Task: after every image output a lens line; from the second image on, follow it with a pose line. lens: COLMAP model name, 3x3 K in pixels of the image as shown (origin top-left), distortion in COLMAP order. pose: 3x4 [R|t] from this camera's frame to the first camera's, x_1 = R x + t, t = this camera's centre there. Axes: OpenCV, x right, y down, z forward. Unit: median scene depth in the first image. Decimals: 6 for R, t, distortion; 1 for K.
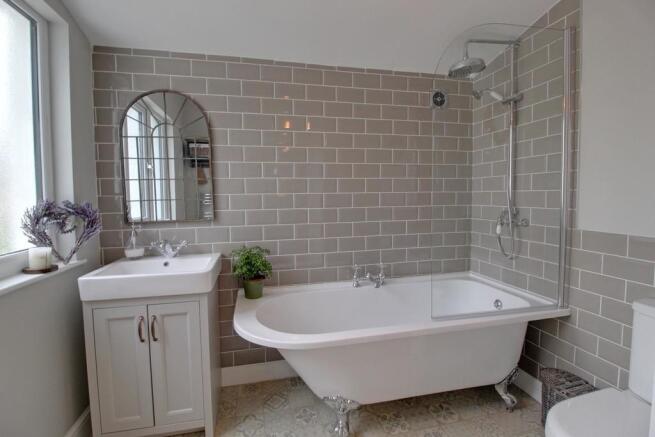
lens RADIAL K [[301.2, 0, 326.7], [0, 301.2, 211.3], [0, 0, 1]] dist [0.002056, -0.016277]
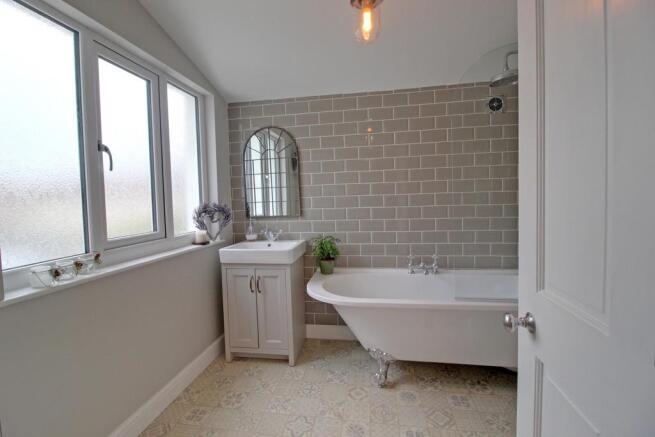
lens RADIAL K [[301.2, 0, 326.7], [0, 301.2, 211.3], [0, 0, 1]] dist [0.002056, -0.016277]
pose [[0.928380, 0.002167, -0.371626, 0.279122], [-0.000983, 0.999994, 0.003375, 0.003252], [0.371631, -0.002768, 0.928377, -0.270414]]
